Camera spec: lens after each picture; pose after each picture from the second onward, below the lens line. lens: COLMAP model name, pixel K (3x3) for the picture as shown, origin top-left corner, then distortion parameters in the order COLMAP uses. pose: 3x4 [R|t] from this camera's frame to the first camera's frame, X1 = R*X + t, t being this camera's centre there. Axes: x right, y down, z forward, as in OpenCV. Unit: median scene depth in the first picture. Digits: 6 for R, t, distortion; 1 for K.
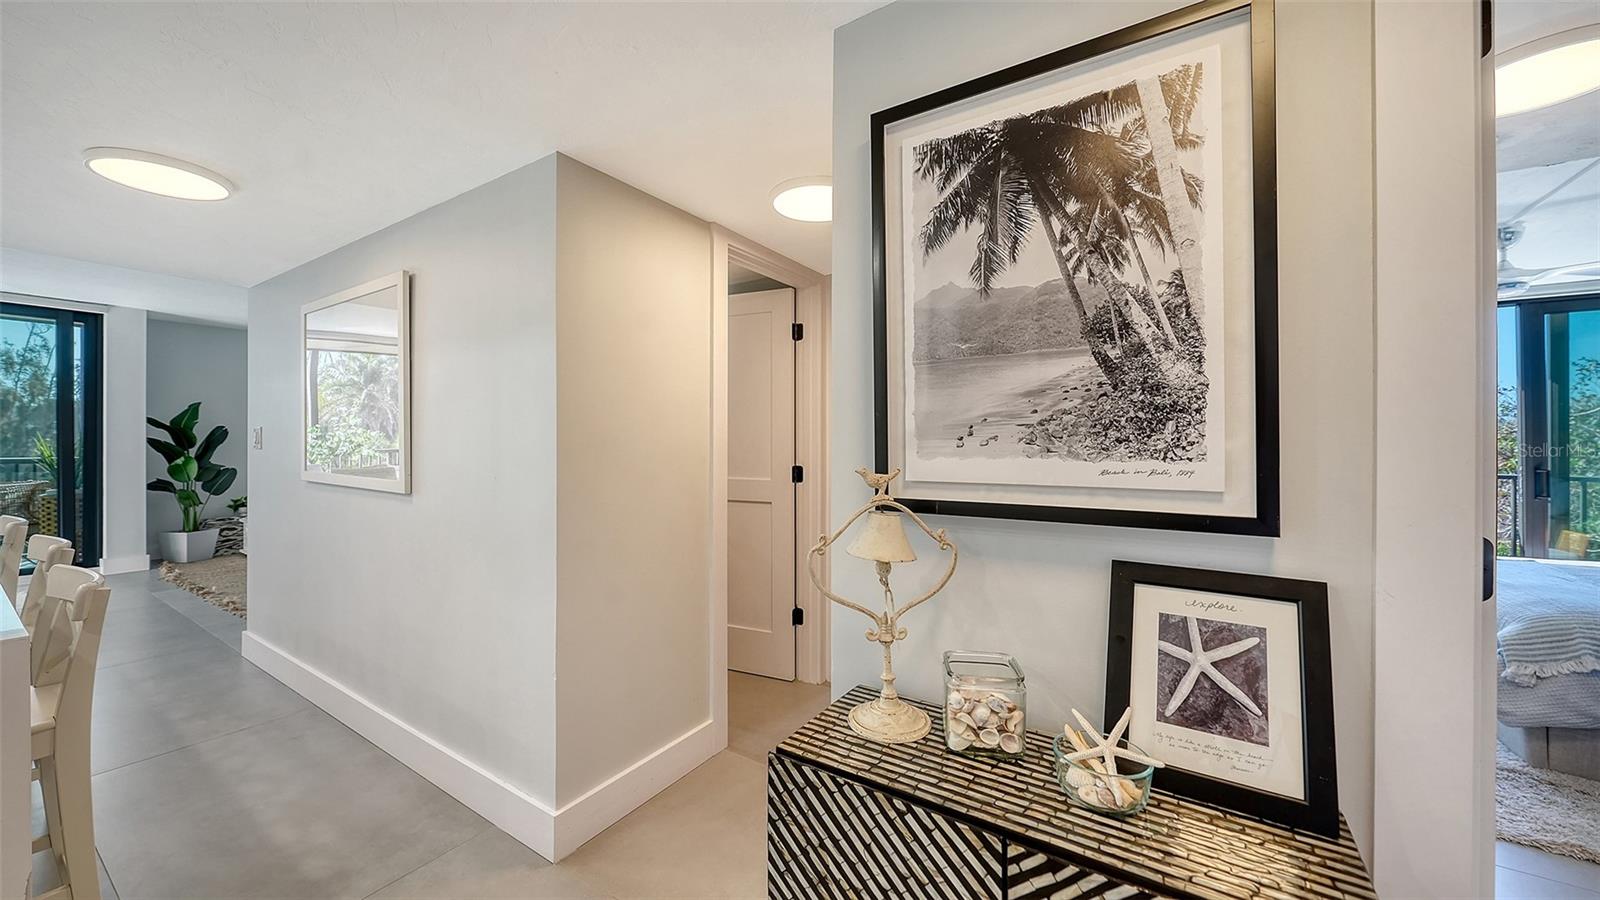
lens RADIAL K [[579.7, 0, 786.7], [0, 579.7, 444.2], [0, 0, 1]] dist [-0.002231, -0.000250]
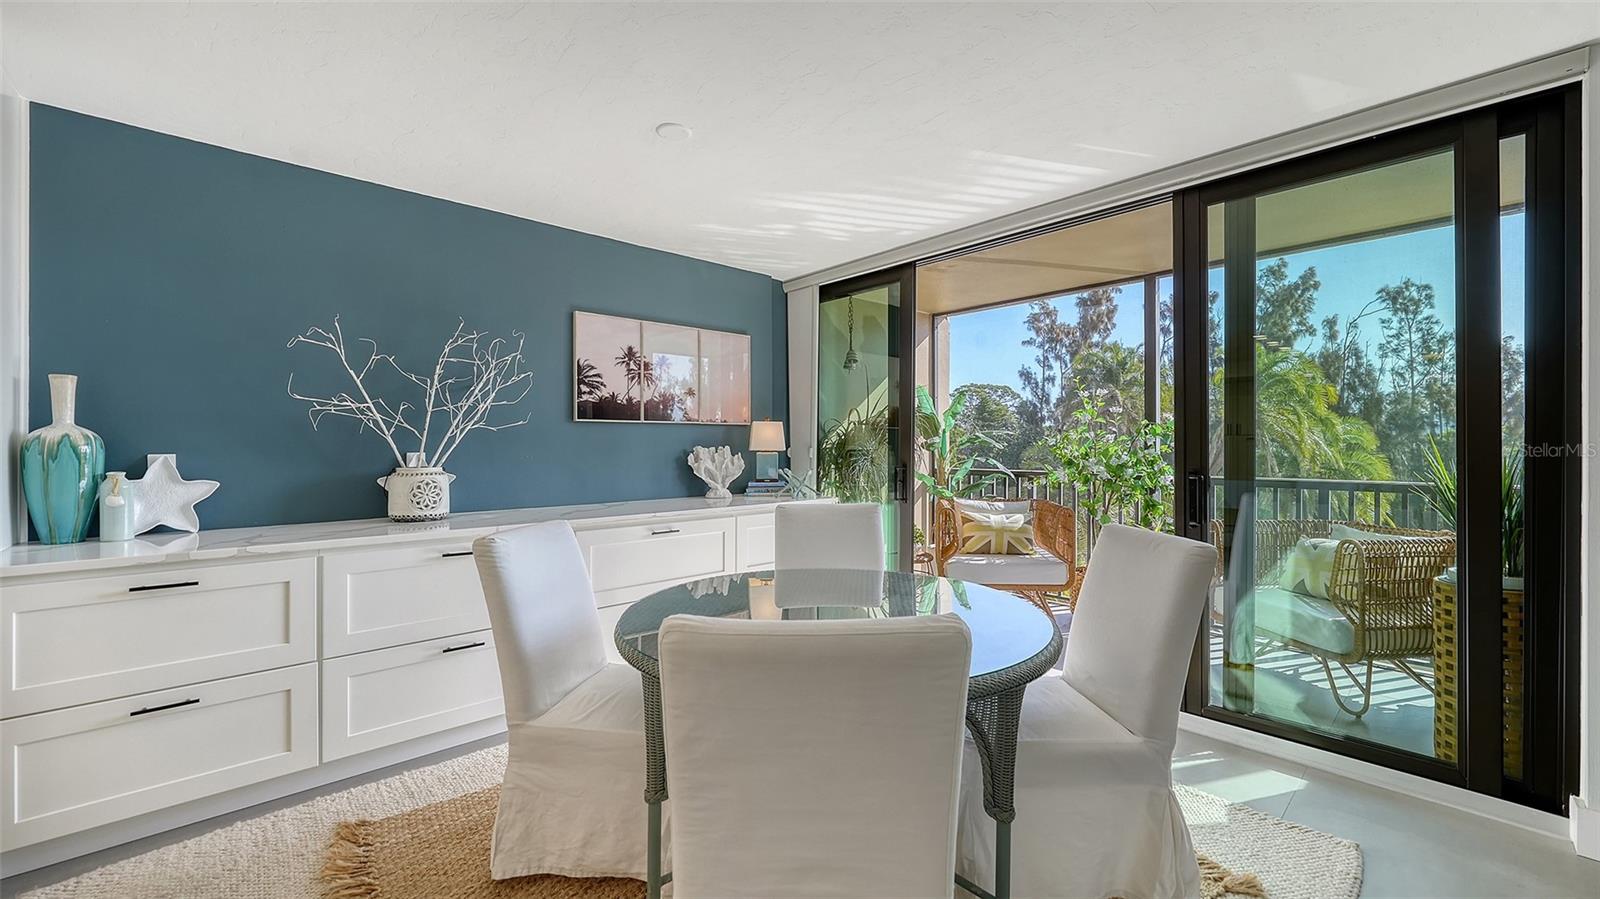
lens RADIAL K [[624.3, 0, 792.0], [0, 624.3, 449.9], [0, 0, 1]] dist [-0.002094, 0.000542]
pose [[-0.240947, 0.001905, -0.970536, -0.667385], [-0.003704, 0.999989, 0.002883, -0.006759], [0.970531, 0.004290, -0.240937, 0.594637]]
